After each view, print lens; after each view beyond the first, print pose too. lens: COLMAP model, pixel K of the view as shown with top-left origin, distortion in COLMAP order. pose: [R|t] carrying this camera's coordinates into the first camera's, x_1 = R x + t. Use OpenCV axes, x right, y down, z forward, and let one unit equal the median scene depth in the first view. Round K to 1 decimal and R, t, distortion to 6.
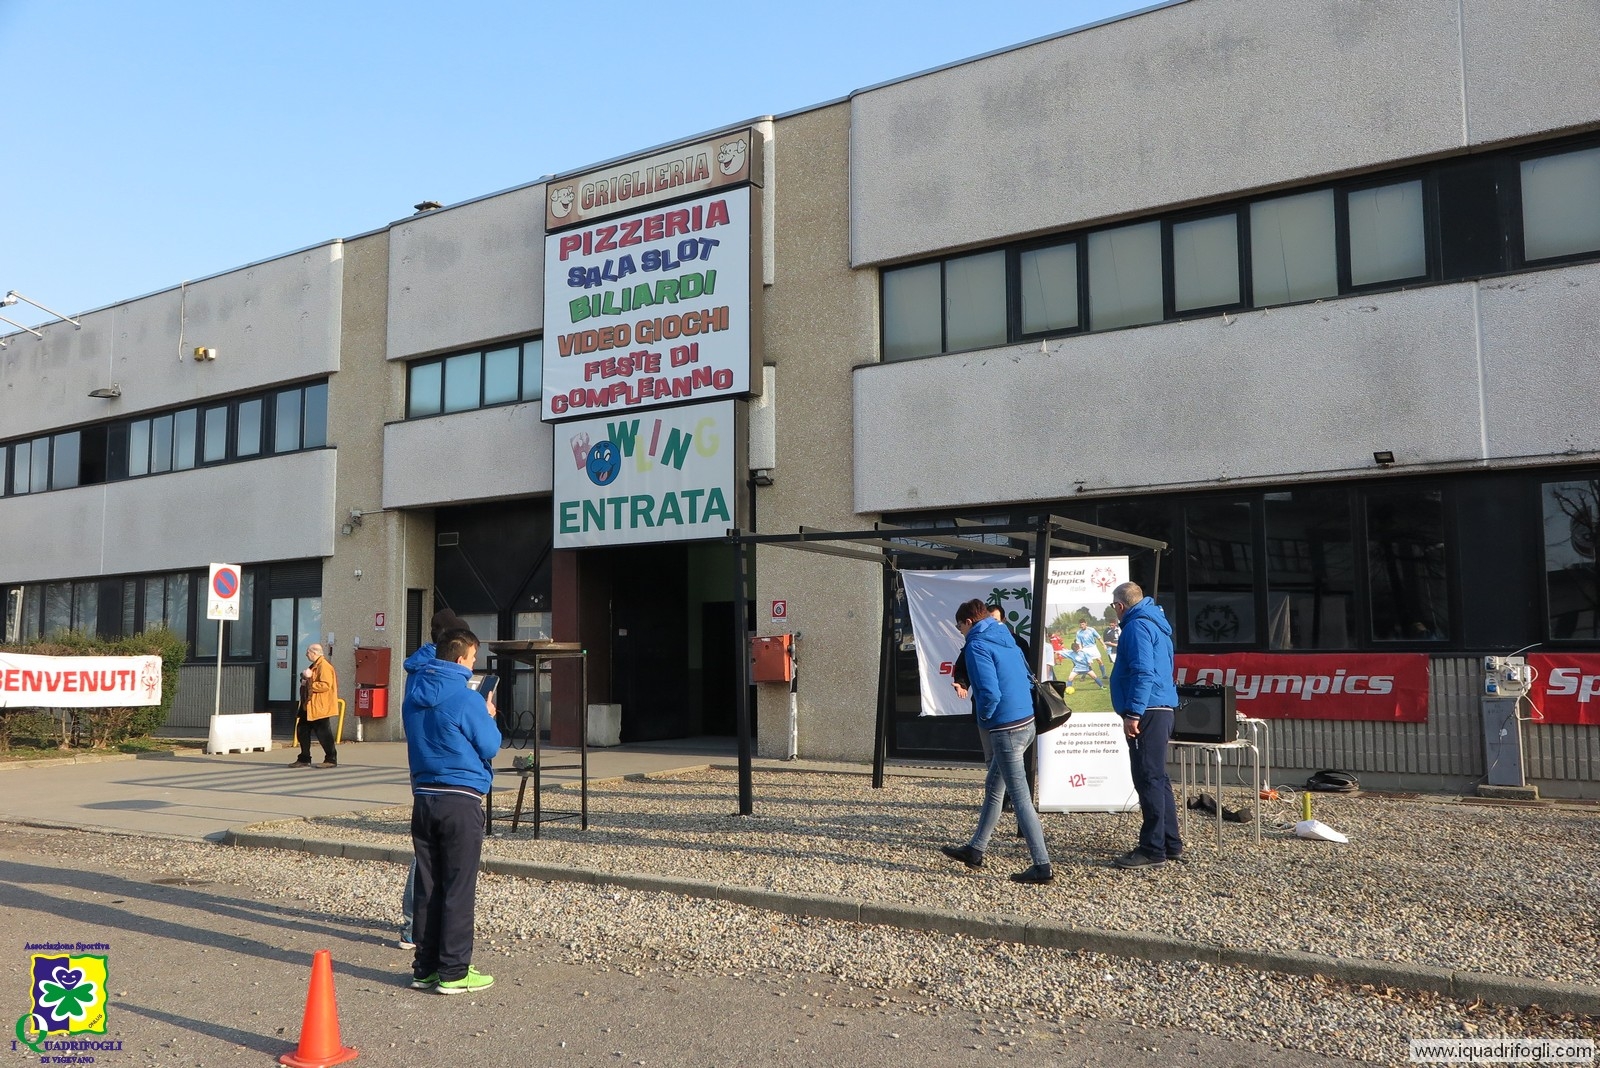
lens RADIAL K [[1248.4, 0, 806.7], [0, 1248.4, 540.1], [0, 0, 1]] dist [-0.021352, 0.010823]
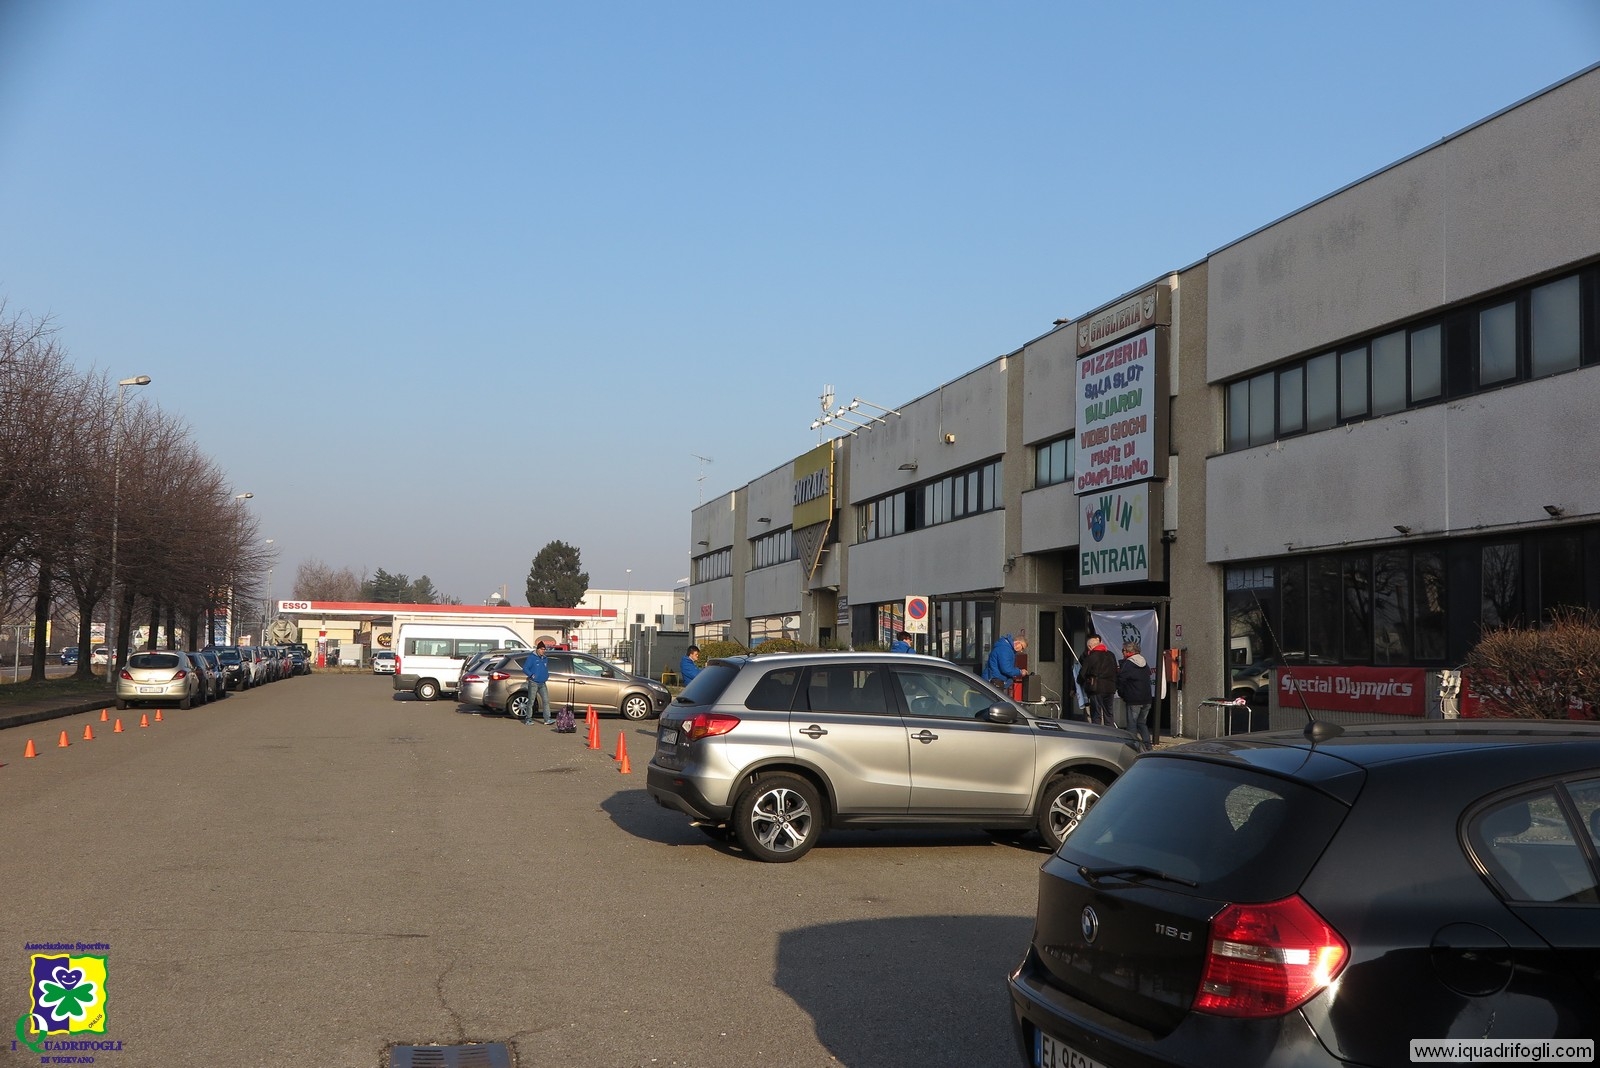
lens RADIAL K [[1706.7, 0, 798.1], [0, 1706.7, 531.8], [0, 0, 1]] dist [-0.180851, 0.000000]
pose [[0.708319, -0.030054, -0.705252, 0.974763], [0.037923, 0.999271, -0.004496, -0.060522], [0.704873, -0.023561, 0.708942, -0.615241]]
